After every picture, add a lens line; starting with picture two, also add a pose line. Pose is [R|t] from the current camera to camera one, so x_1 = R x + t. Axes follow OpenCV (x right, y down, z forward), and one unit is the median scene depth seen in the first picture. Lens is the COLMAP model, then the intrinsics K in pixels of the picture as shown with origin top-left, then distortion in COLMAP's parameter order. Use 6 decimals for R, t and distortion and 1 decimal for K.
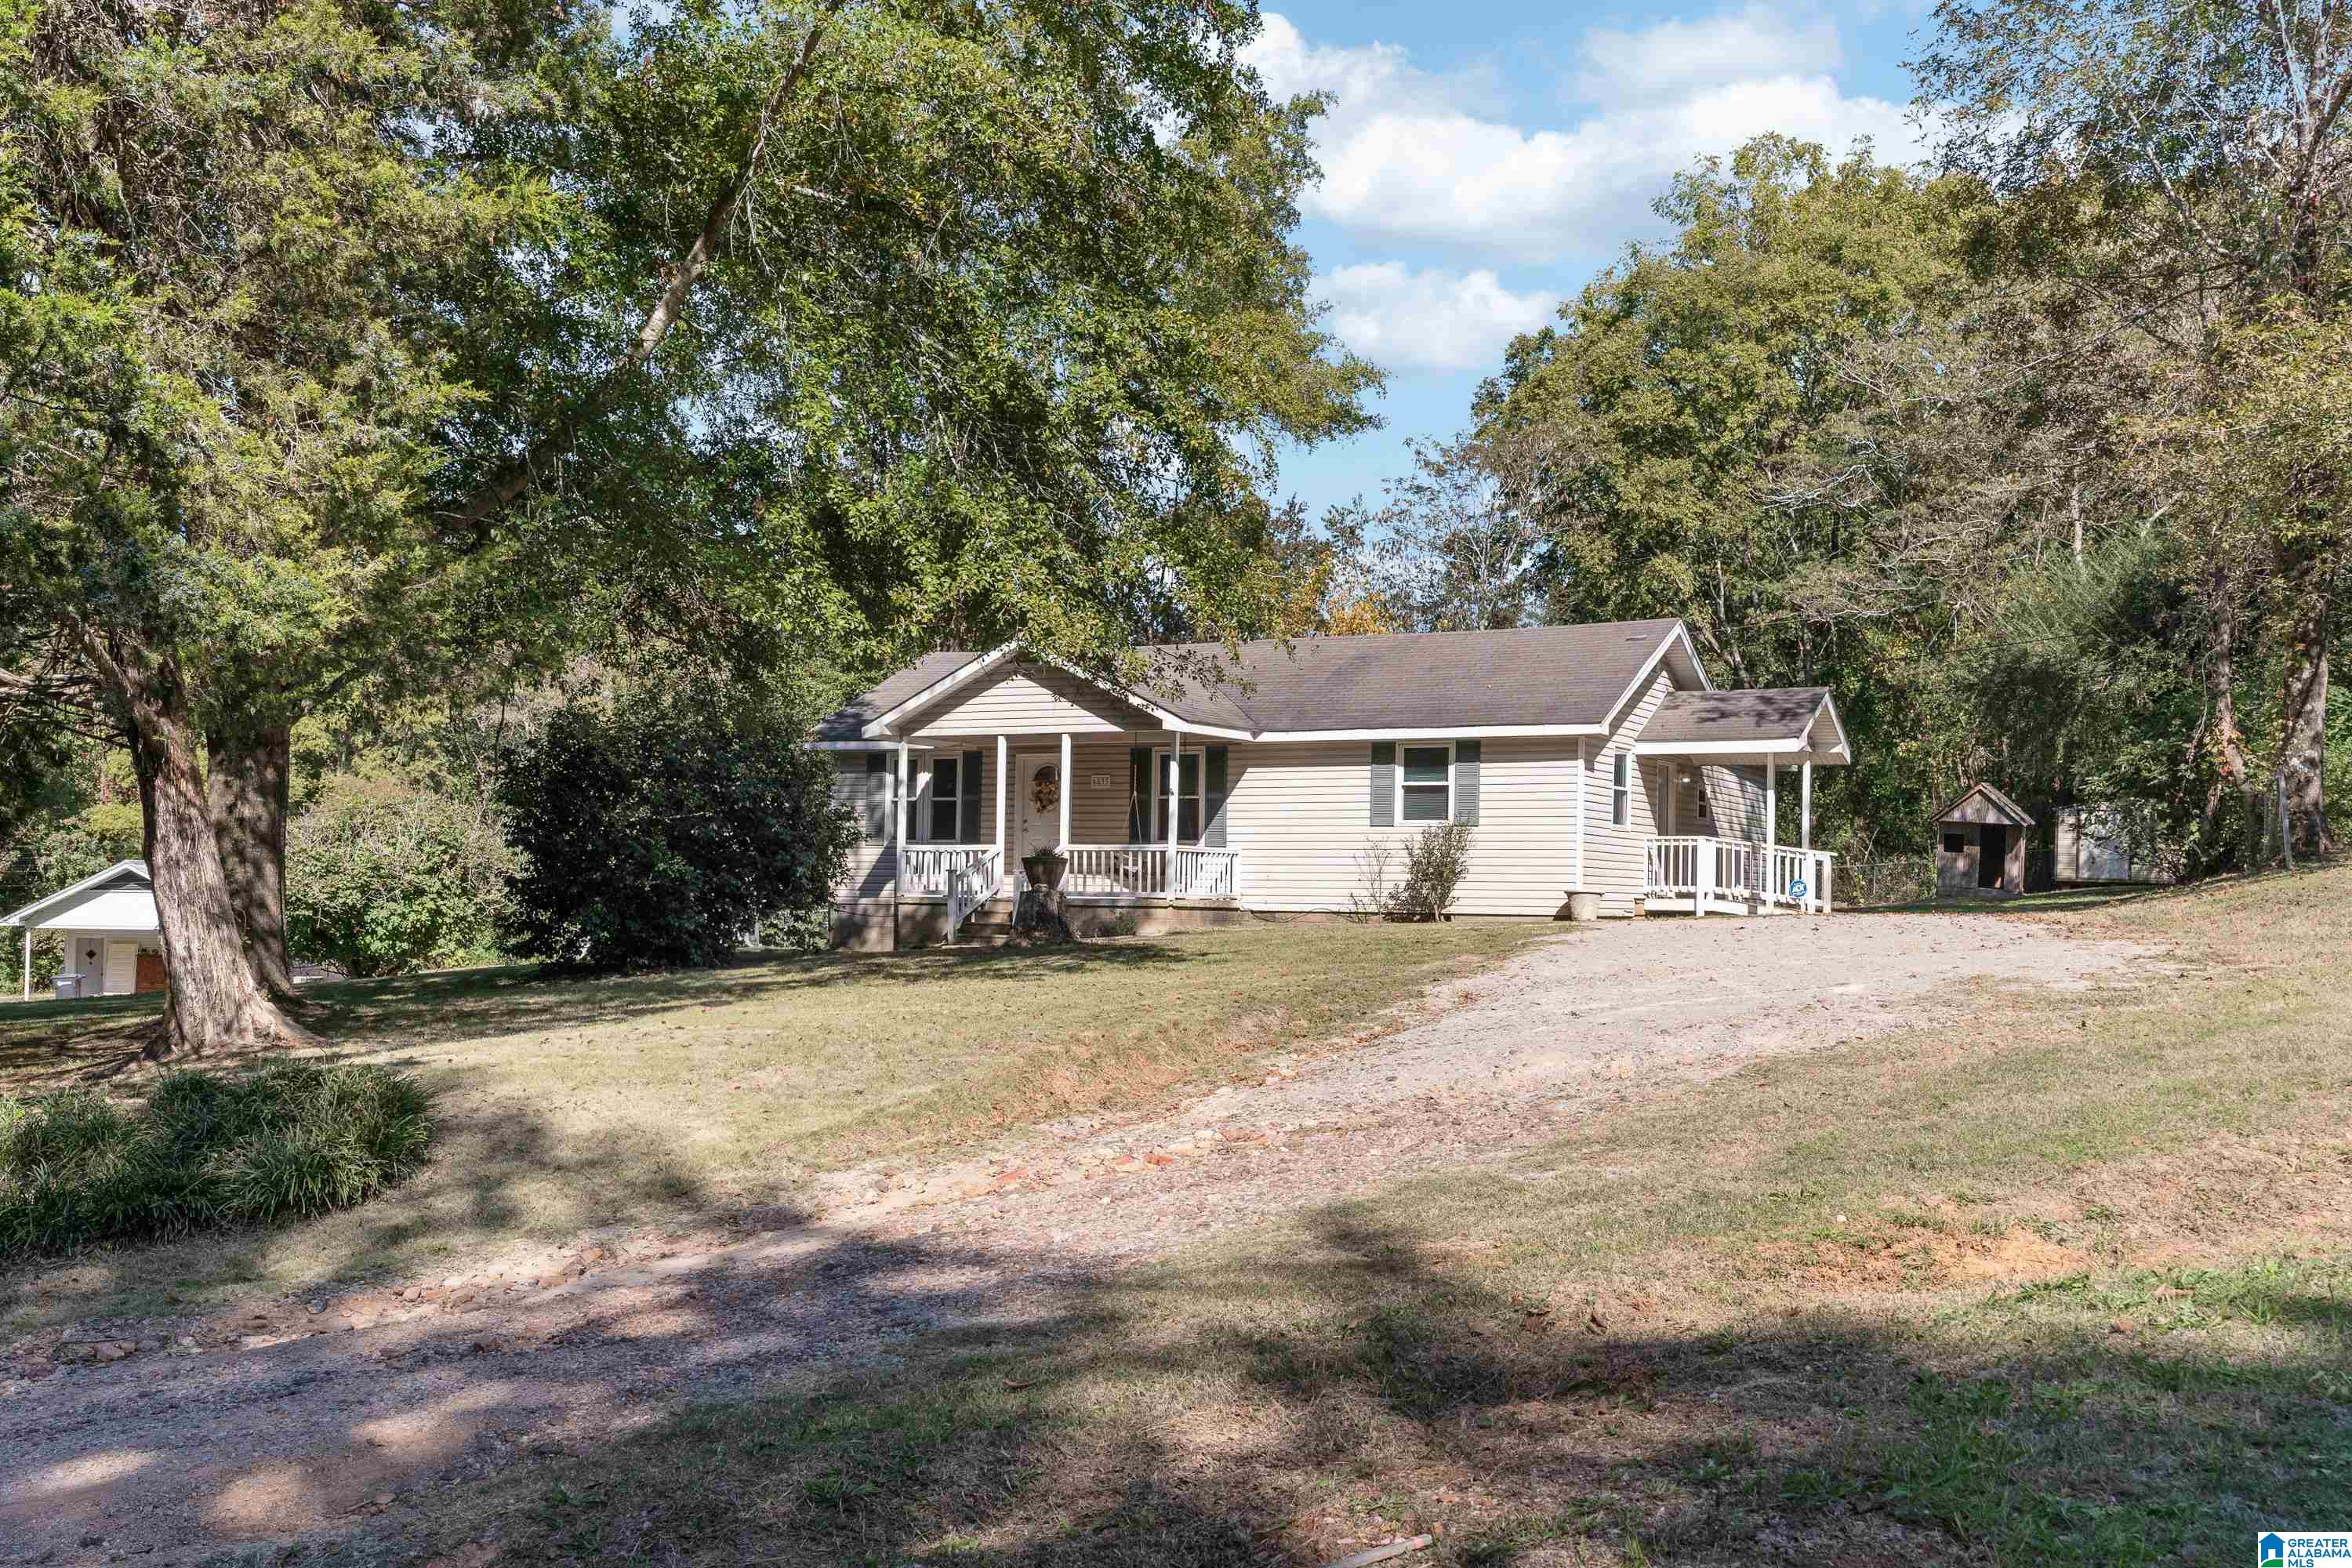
lens RADIAL K [[2329.4, 0, 1108.3], [0, 2329.4, 796.7], [0, 0, 1]] dist [0.065008, 0.000000]
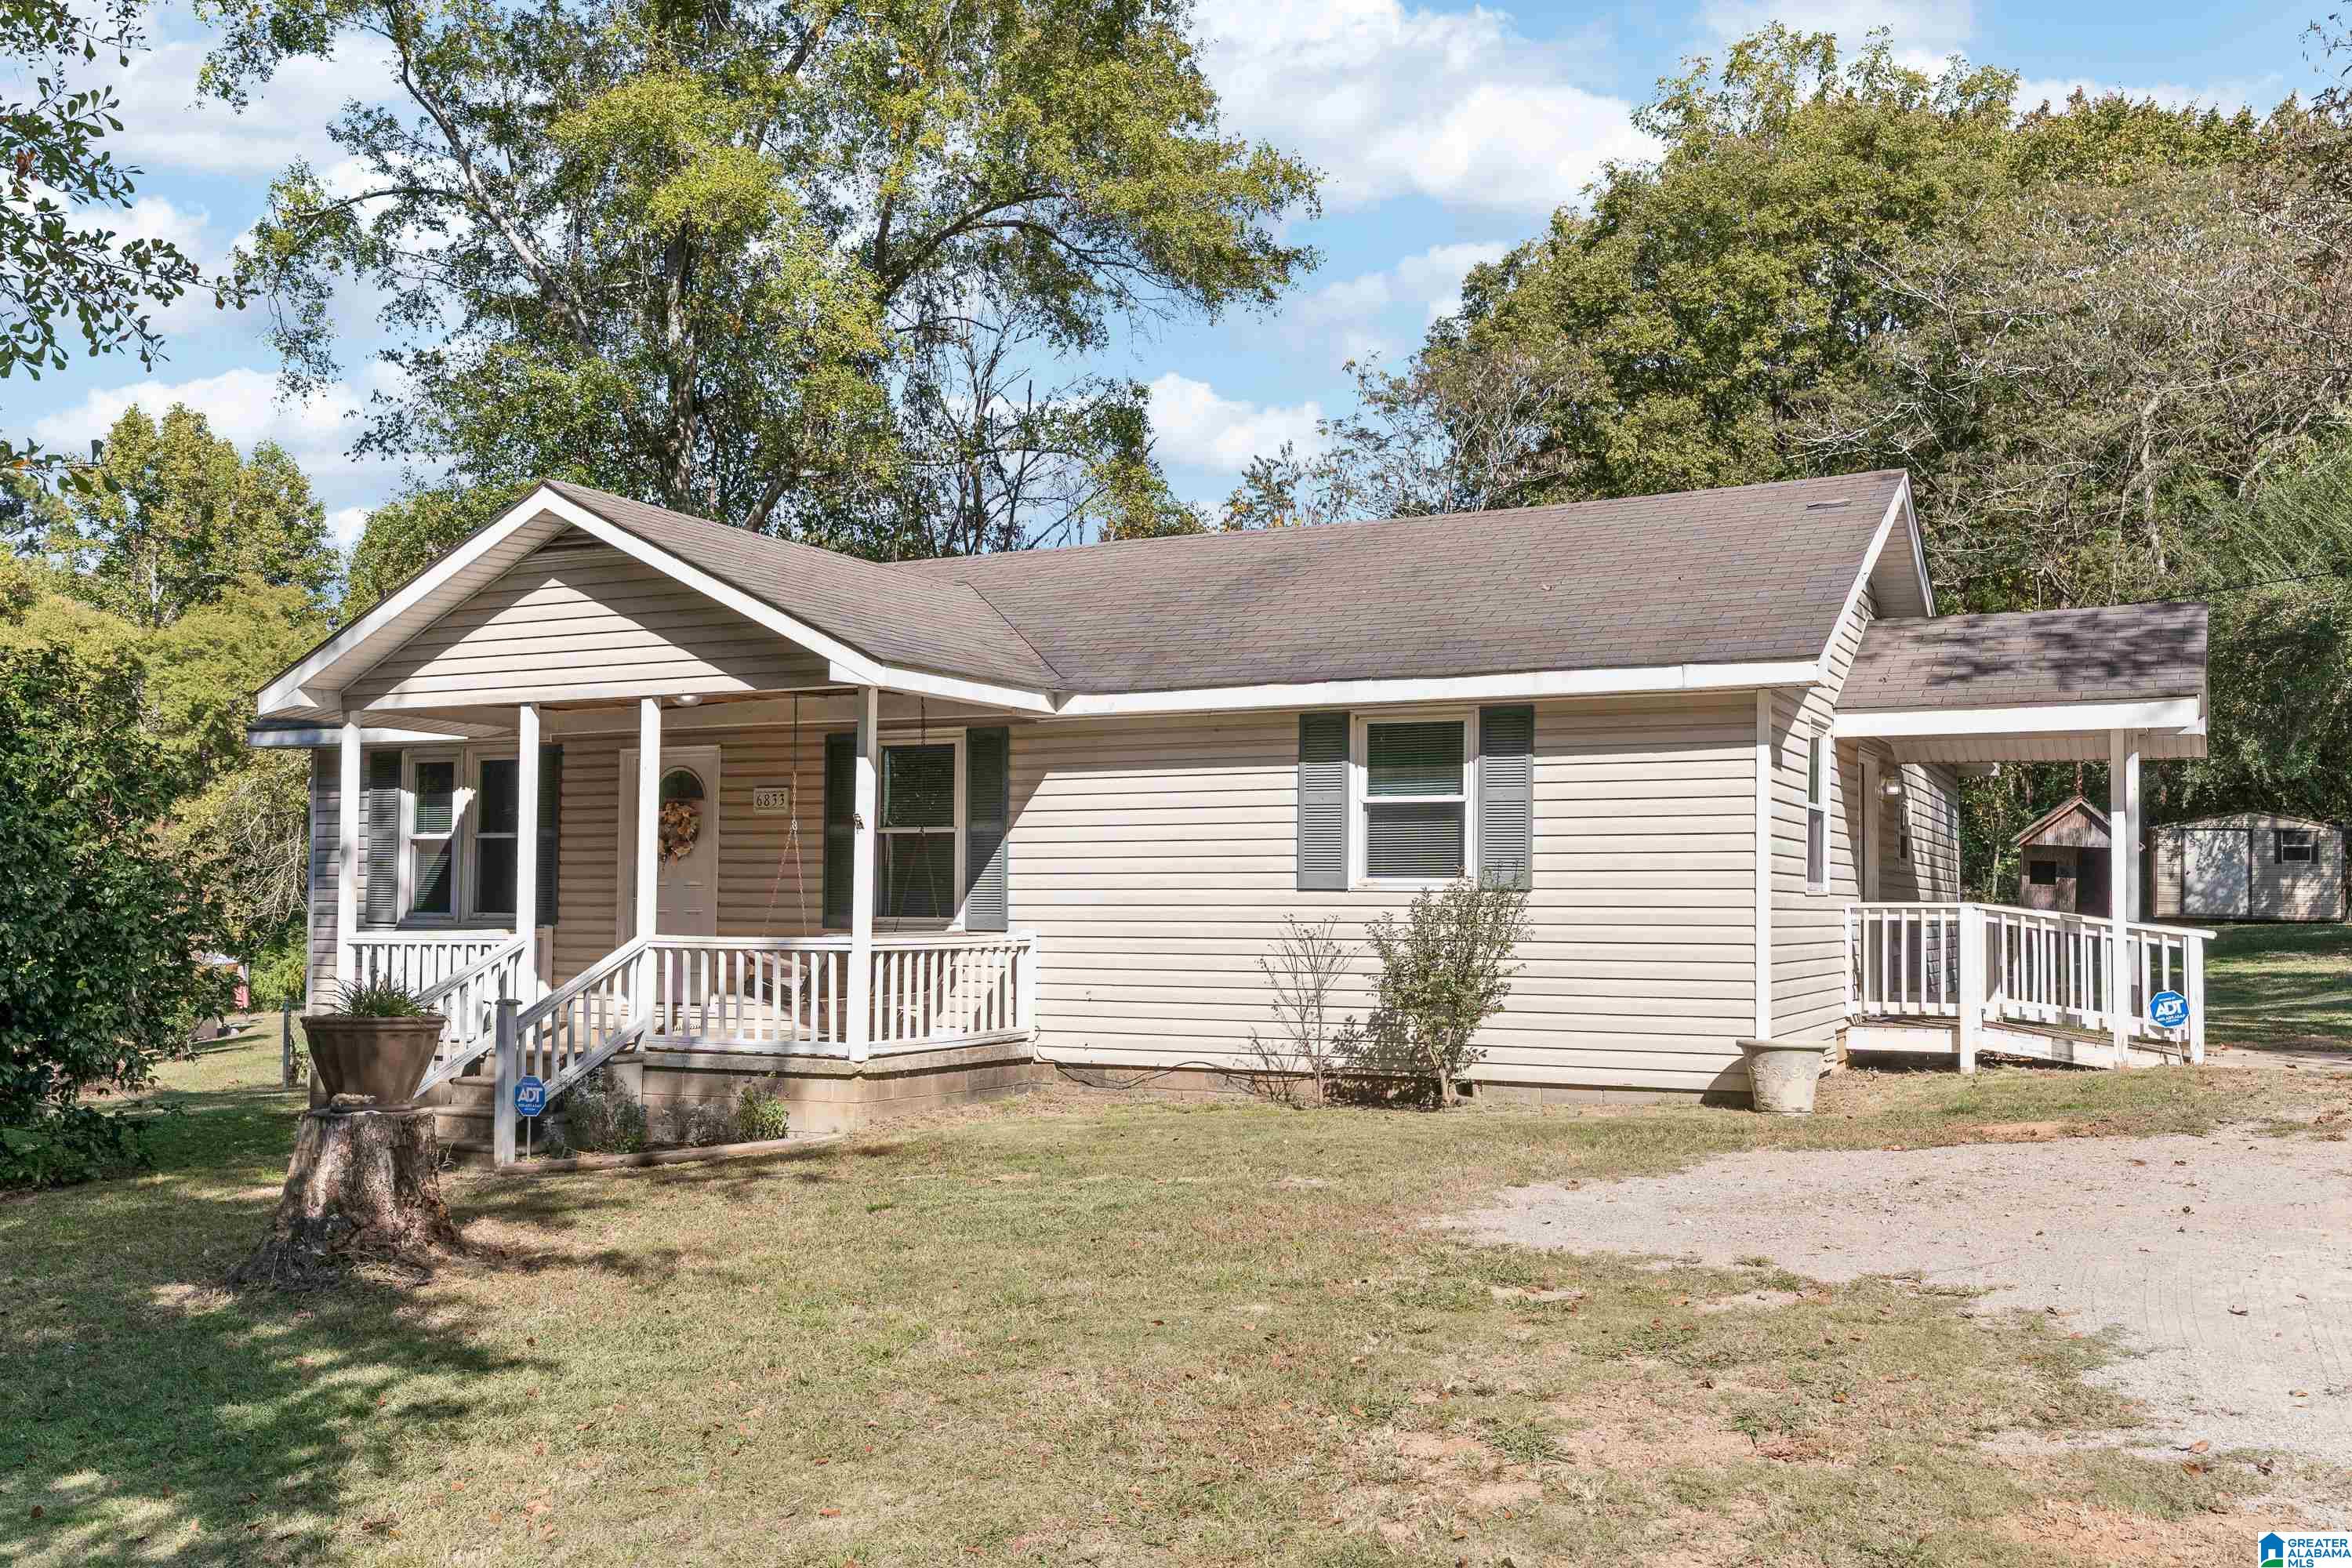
lens RADIAL K [[2054.2, 0, 1183.8], [0, 2054.2, 806.4], [0, 0, 1]] dist [0.015071, 0.014562]
pose [[0.998678, -0.007352, 0.050870, 0.066627], [0.007586, 0.999962, -0.004402, -0.002683], [-0.050836, 0.004782, 0.998696, 0.570915]]
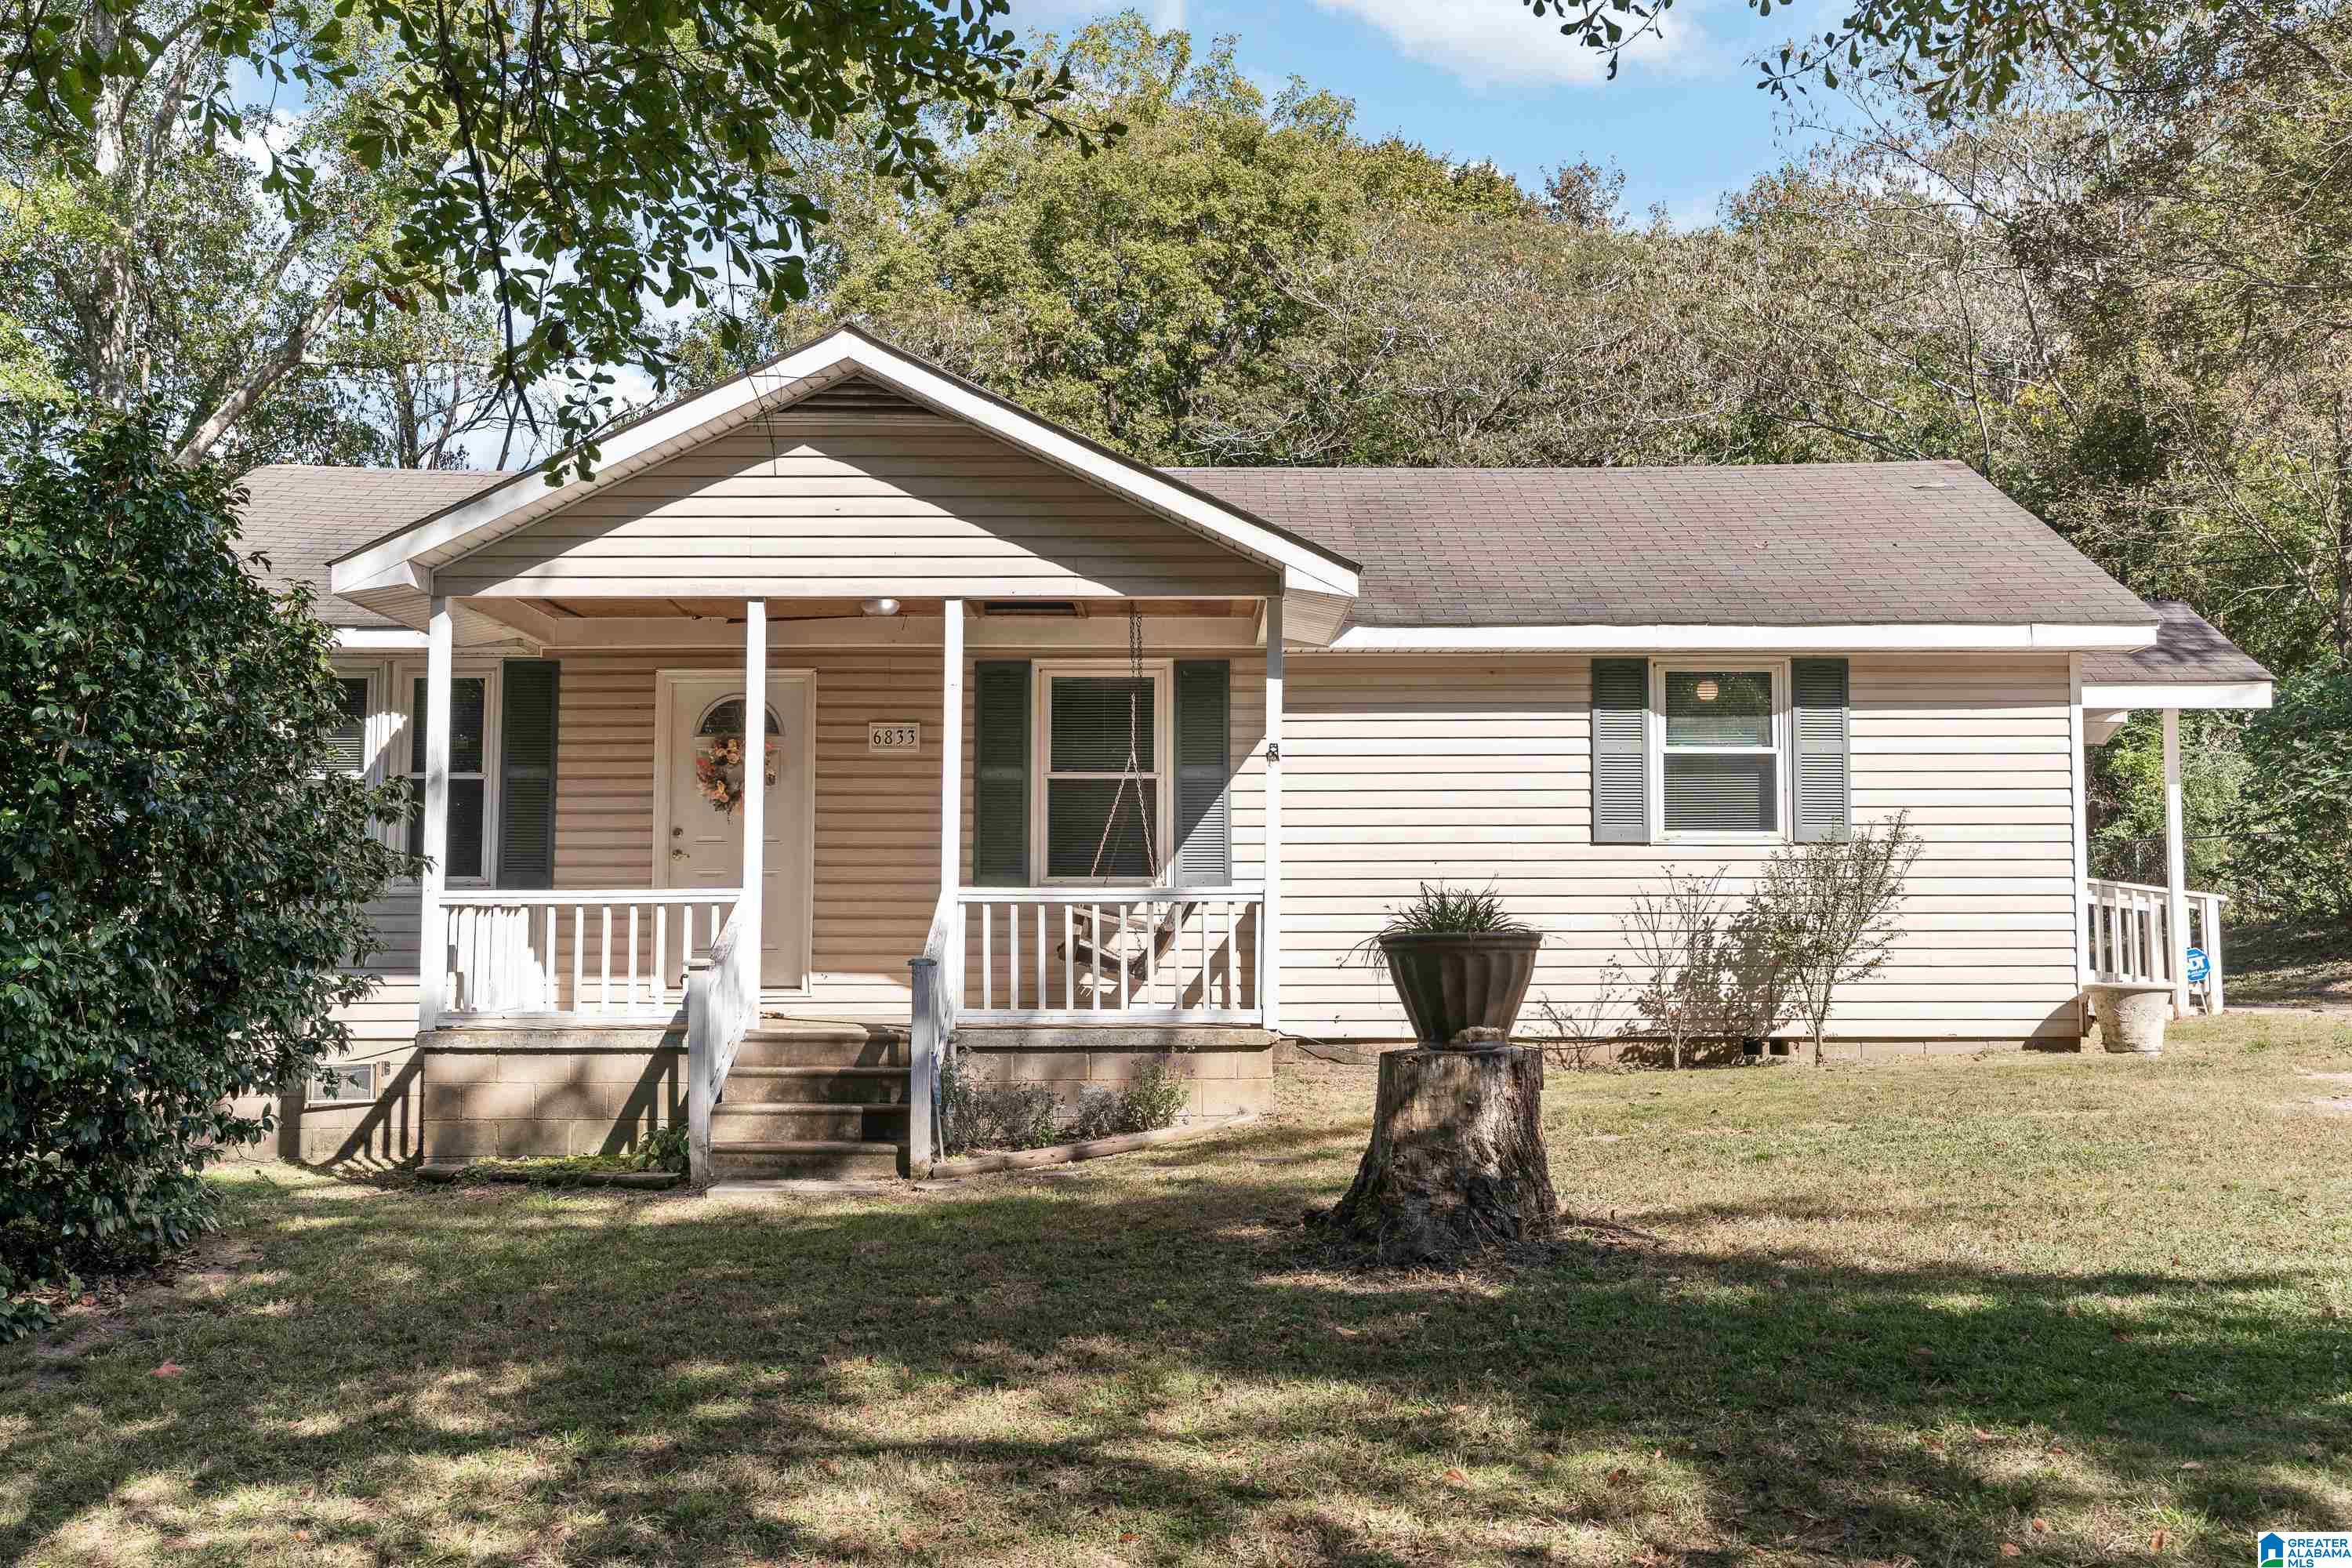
lens RADIAL K [[2256.5, 0, 1172.7], [0, 2256.5, 768.0], [0, 0, 1]] dist [-0.000533, 0.000000]
pose [[0.874531, 0.022204, 0.484462, -0.163172], [-0.007397, 0.999446, -0.032453, 0.012268], [-0.484914, 0.024797, 0.874210, 0.644864]]
